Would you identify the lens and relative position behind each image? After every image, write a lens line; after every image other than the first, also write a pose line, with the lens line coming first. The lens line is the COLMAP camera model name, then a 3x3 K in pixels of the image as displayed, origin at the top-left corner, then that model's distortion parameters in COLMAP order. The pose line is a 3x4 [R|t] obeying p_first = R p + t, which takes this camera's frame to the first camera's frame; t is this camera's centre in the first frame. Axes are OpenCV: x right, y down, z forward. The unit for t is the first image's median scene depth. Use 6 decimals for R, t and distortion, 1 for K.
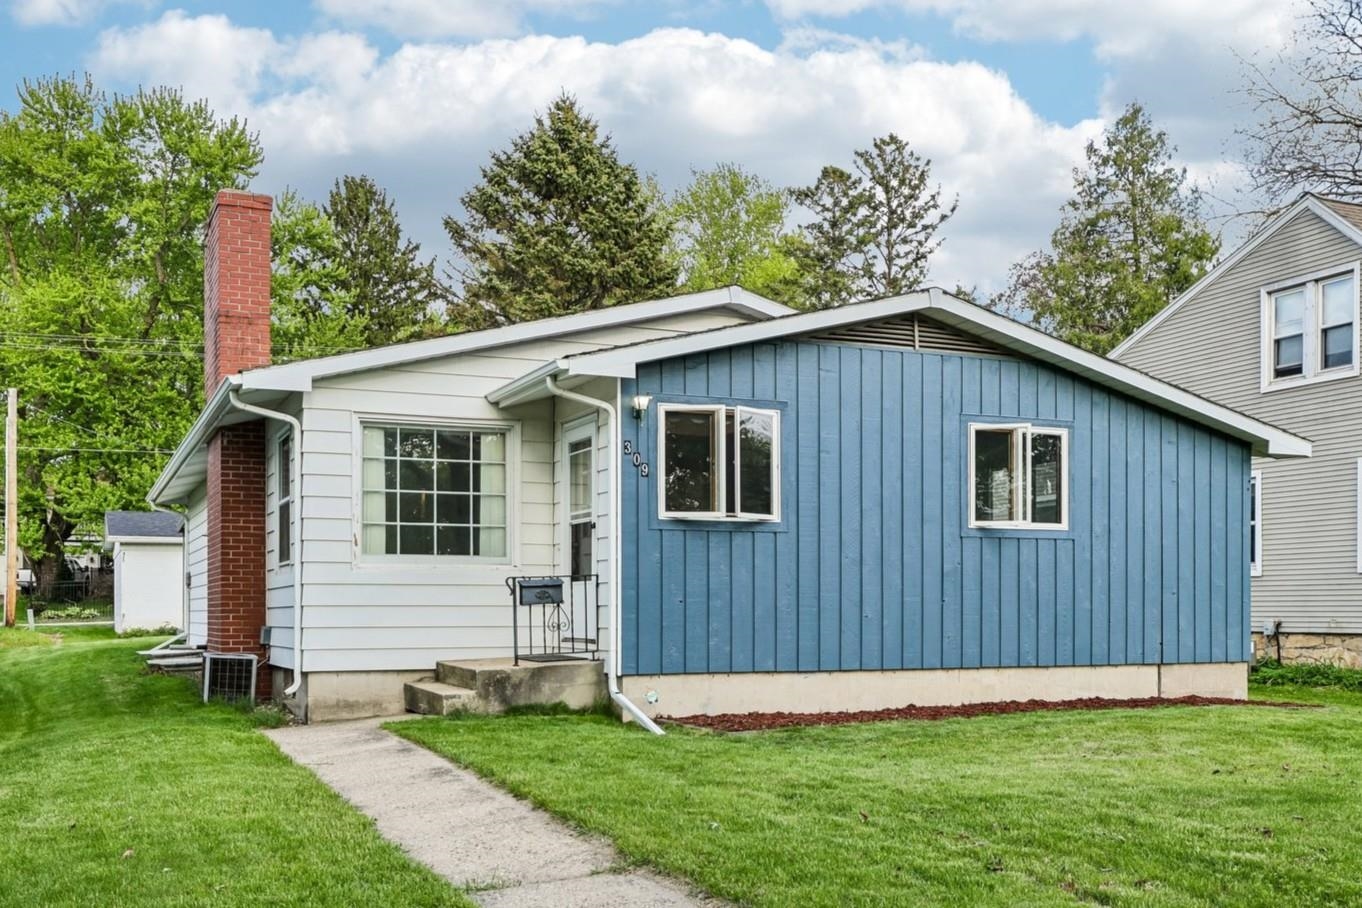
lens RADIAL K [[1349.3, 0, 681.0], [0, 1349.3, 454.0], [0, 0, 1]] dist [0.004881, 0.018481]
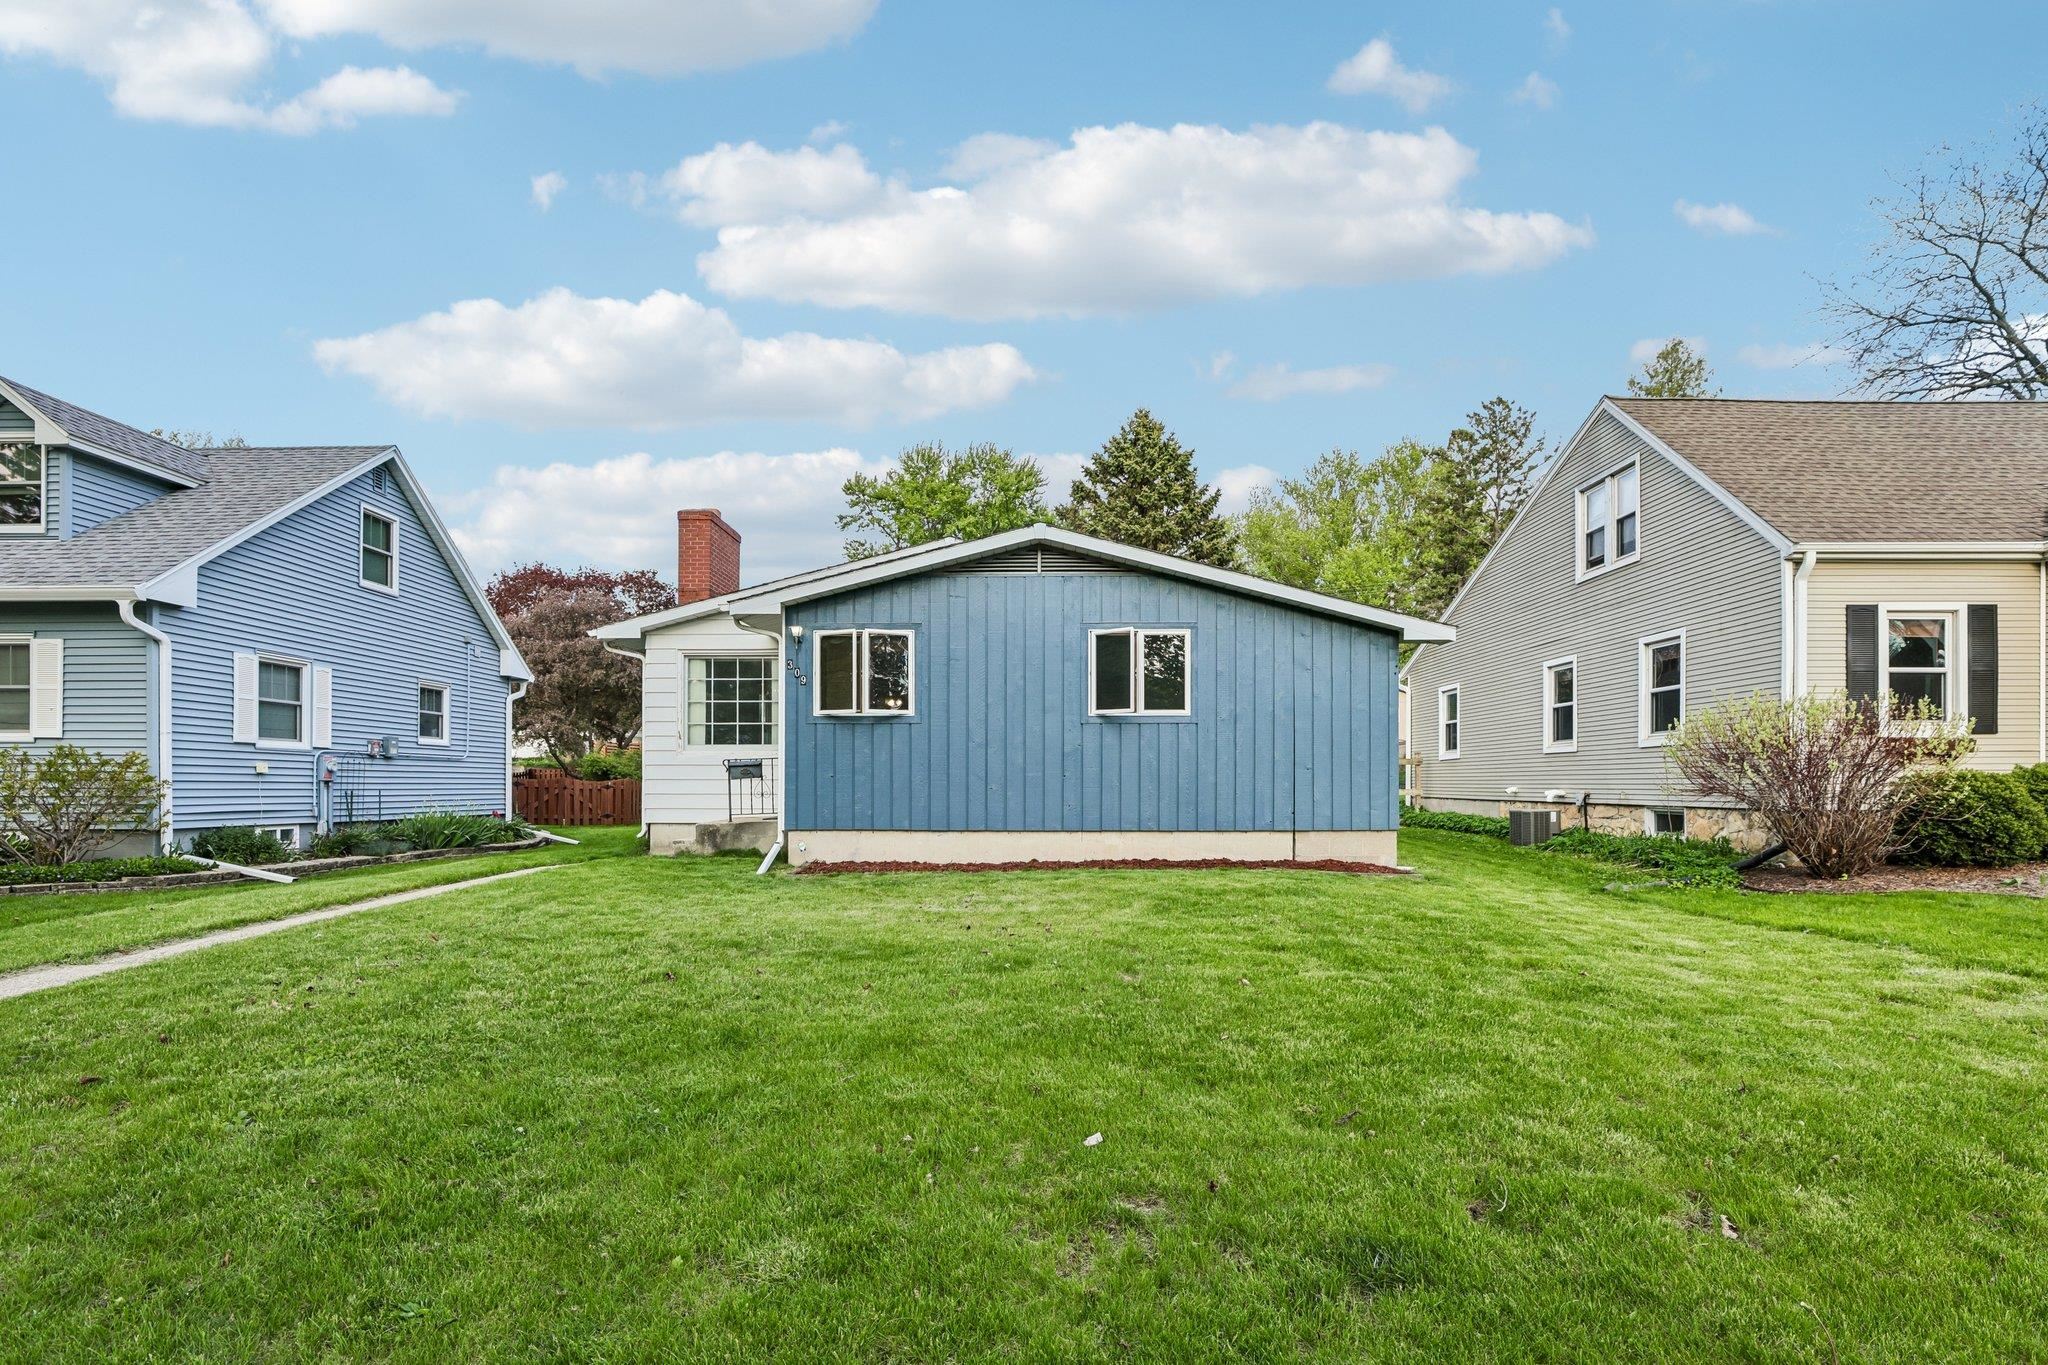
lens RADIAL K [[954.2, 0, 1023.2], [0, 954.2, 665.3], [0, 0, 1]] dist [-0.035600, 0.000372]
pose [[0.911213, -0.049602, -0.408938, 0.505216], [0.045919, 0.998768, -0.018827, 0.022277], [0.409368, -0.001622, 0.912368, 0.187325]]
